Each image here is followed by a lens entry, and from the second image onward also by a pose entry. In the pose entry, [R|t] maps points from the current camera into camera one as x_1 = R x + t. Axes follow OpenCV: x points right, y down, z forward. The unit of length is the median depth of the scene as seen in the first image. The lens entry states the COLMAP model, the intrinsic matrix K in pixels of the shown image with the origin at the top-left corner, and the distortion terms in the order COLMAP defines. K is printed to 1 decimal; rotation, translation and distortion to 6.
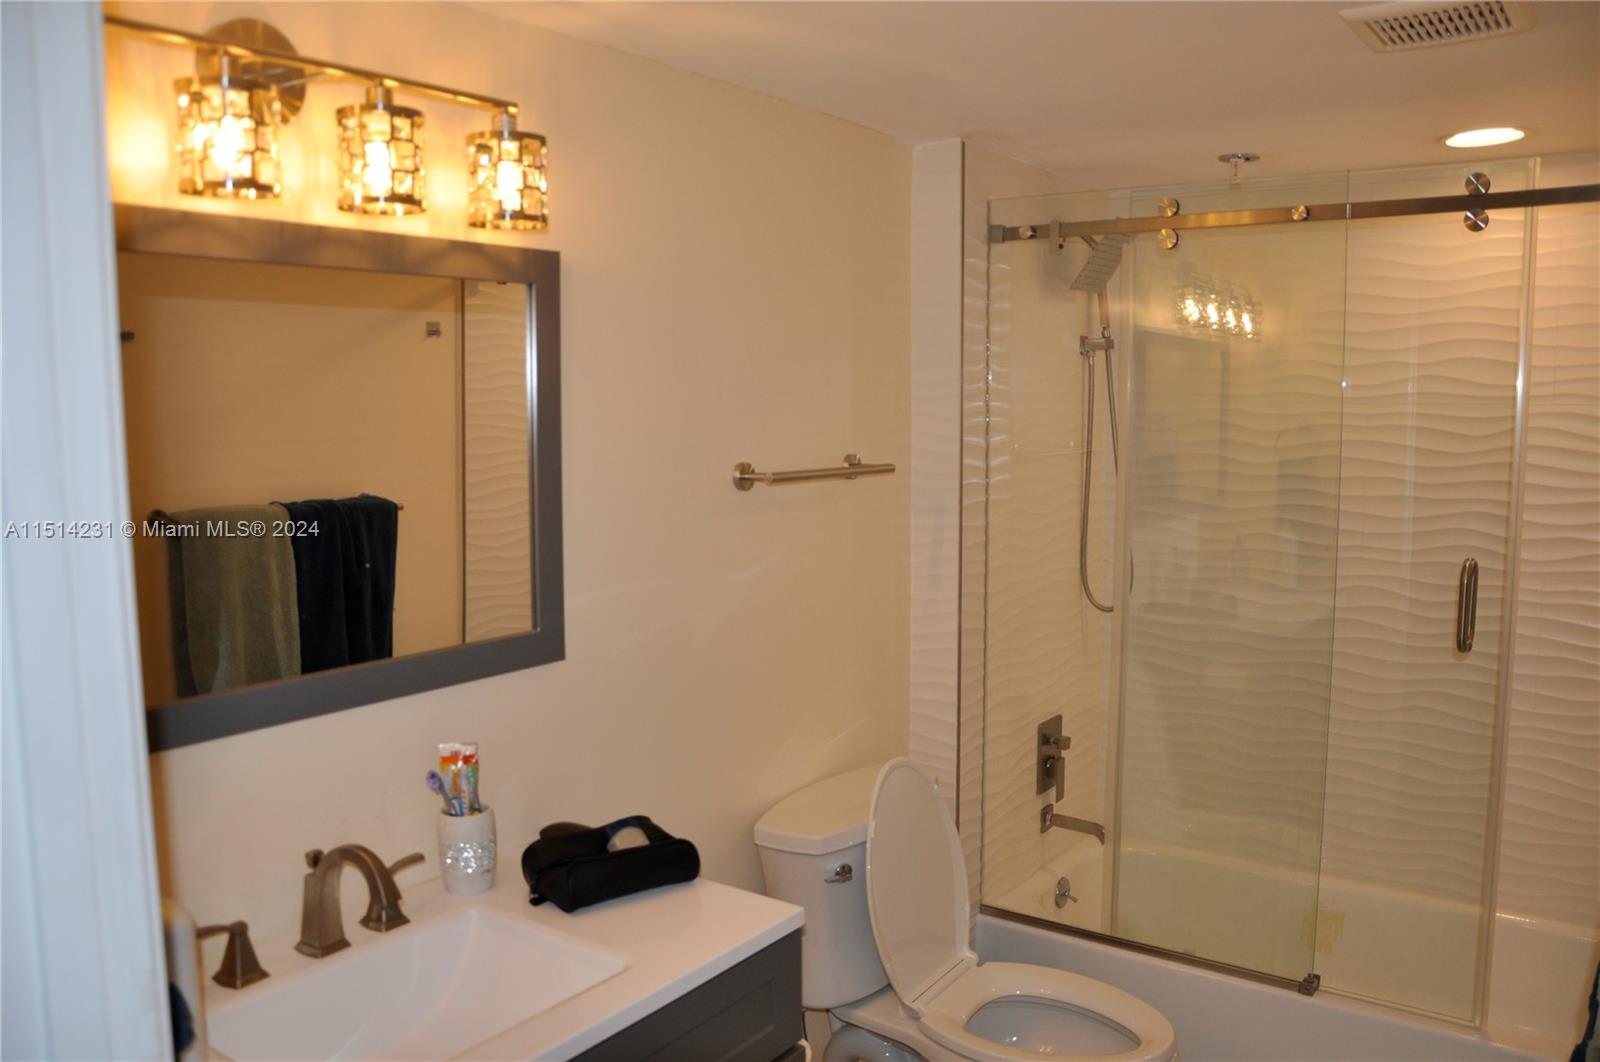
lens RADIAL K [[1254.5, 0, 838.5], [0, 1254.5, 534.9], [0, 0, 1]] dist [-0.157268, 0.136410]
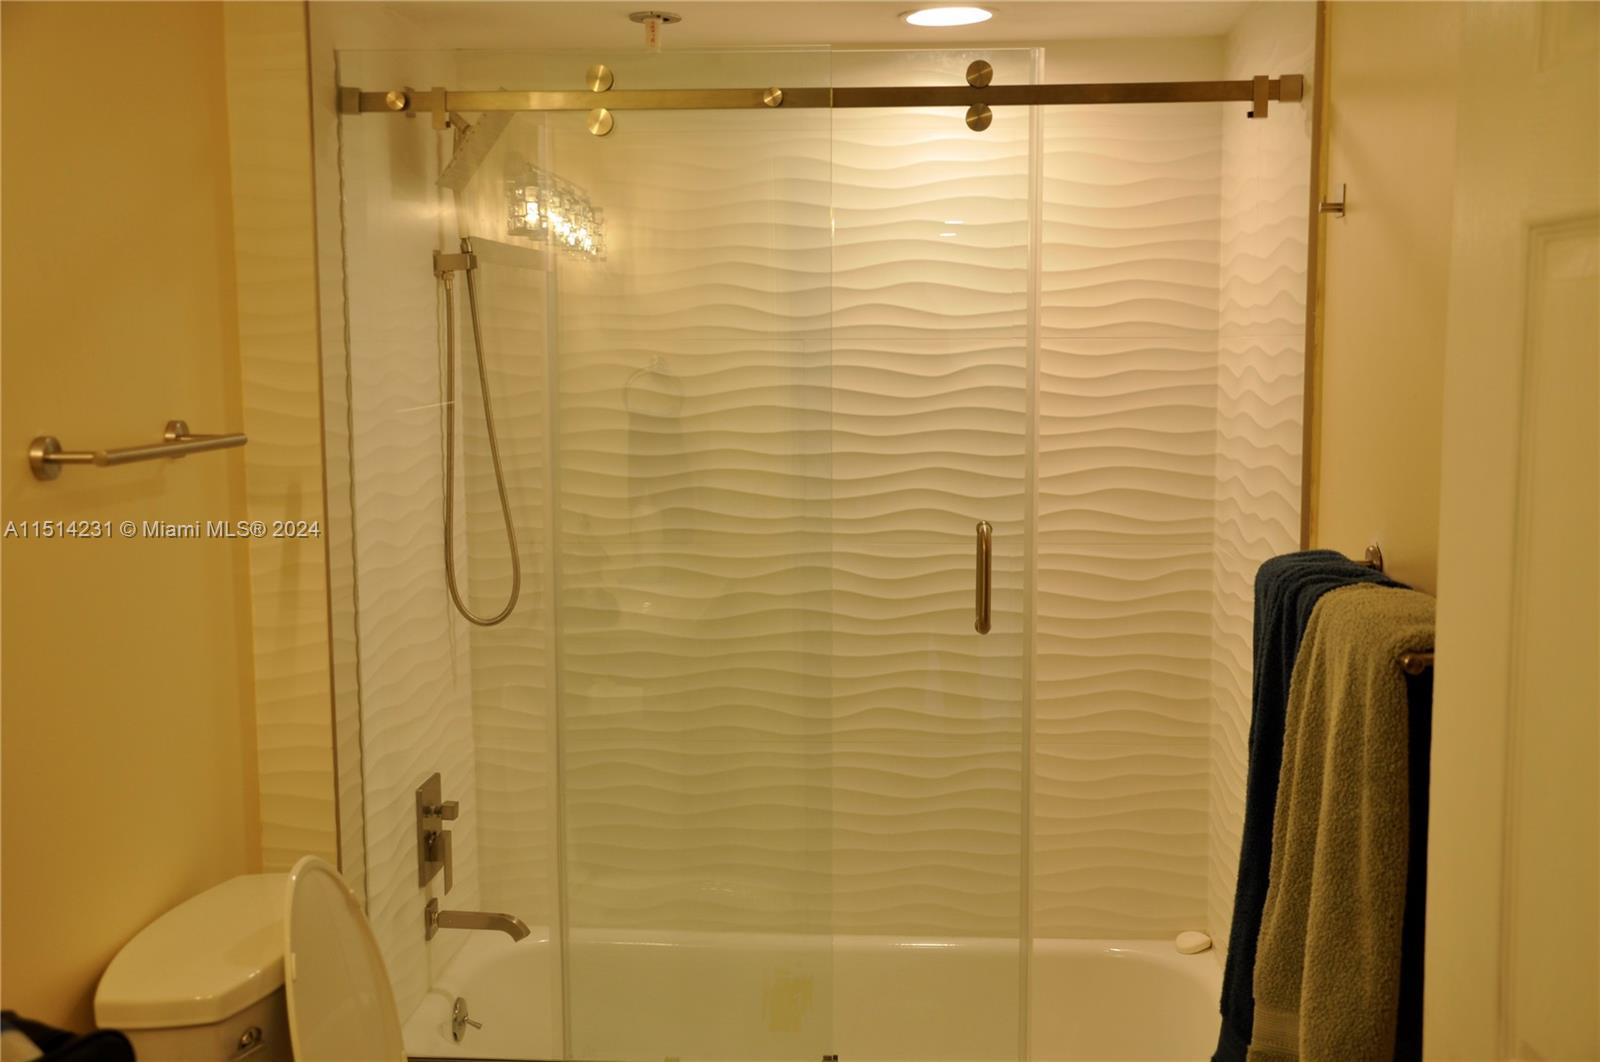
lens RADIAL K [[1693.2, 0, 800.0], [0, 1693.2, 531.0], [0, 0, 1]] dist [0.001948, -0.264991]
pose [[0.858267, -0.054806, 0.510268, -0.154261], [0.052541, 0.998441, 0.018865, -0.003791], [-0.510506, 0.010619, 0.859809, 0.052275]]
